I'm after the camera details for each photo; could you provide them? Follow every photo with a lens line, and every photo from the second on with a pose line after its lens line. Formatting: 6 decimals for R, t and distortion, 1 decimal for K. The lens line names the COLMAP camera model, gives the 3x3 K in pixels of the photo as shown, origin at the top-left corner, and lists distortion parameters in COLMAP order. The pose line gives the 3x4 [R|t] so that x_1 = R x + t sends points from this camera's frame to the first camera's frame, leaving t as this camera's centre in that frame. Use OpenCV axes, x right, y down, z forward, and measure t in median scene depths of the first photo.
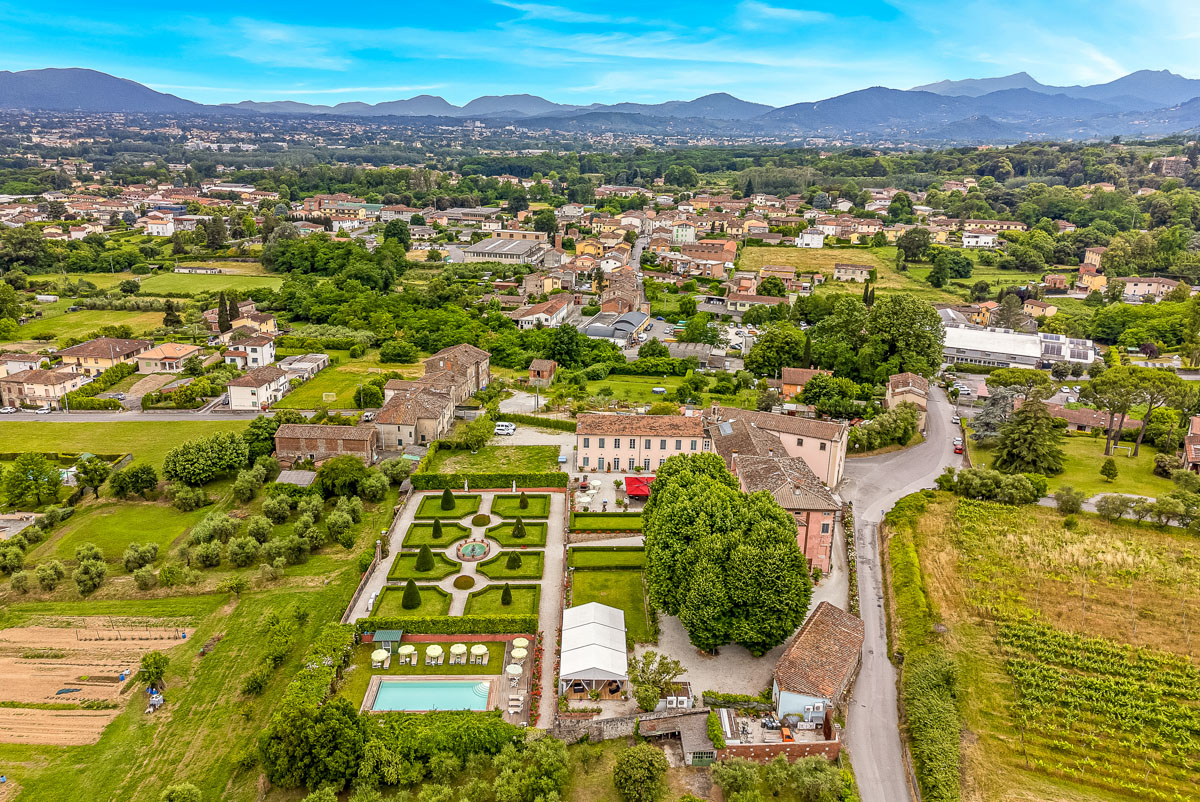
lens RADIAL K [[884.3, 0, 596.8], [0, 884.3, 430.4], [0, 0, 1]] dist [0.021488, -0.007420]
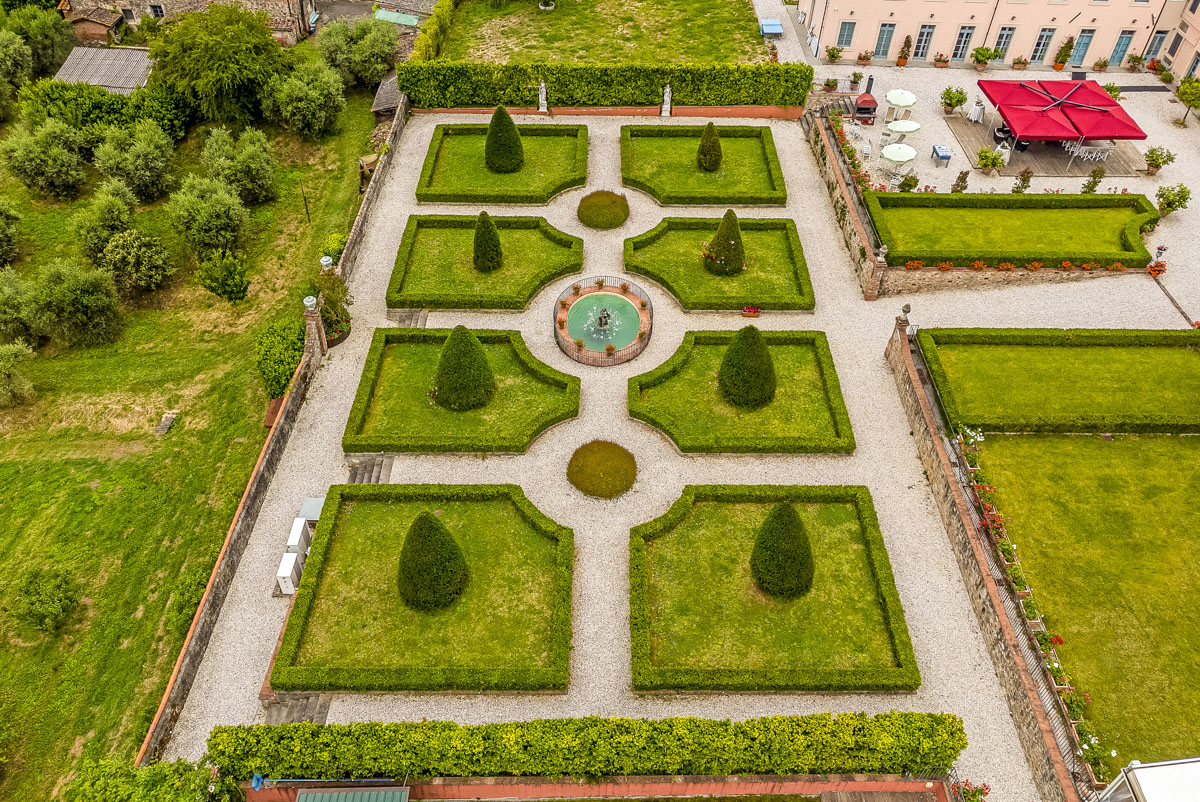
lens RADIAL K [[898.1, 0, 600.0], [0, 898.1, 401.0], [0, 0, 1]] dist [-0.027384, 0.062326]
pose [[0.999897, 0.014057, -0.002865, -0.131134], [-0.011614, 0.910416, 0.413530, 0.022853], [0.008422, -0.413454, 0.910486, 0.643379]]
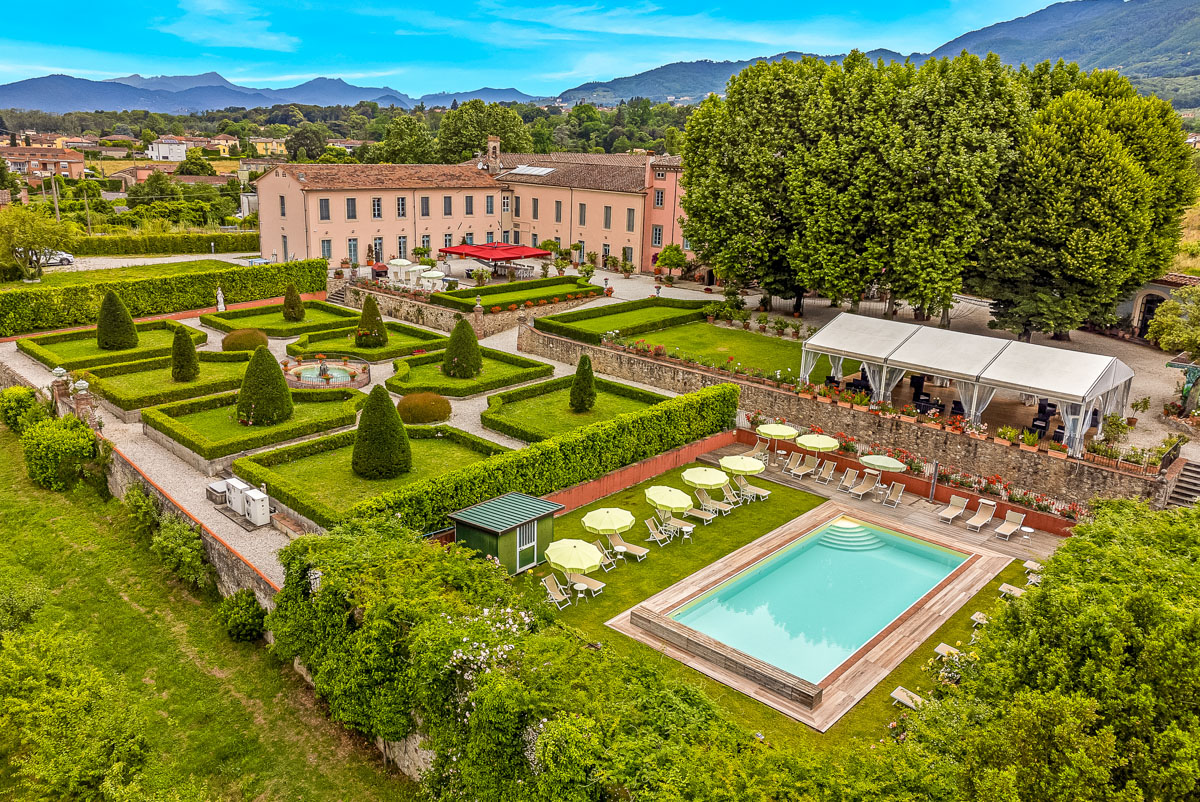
lens RADIAL K [[884.3, 0, 596.8], [0, 884.3, 430.4], [0, 0, 1]] dist [0.021488, -0.007420]
pose [[0.691850, -0.217821, 0.688402, -0.317826], [0.219276, 0.971767, 0.087107, 0.143287], [-0.687940, 0.090685, 0.720080, 0.589476]]
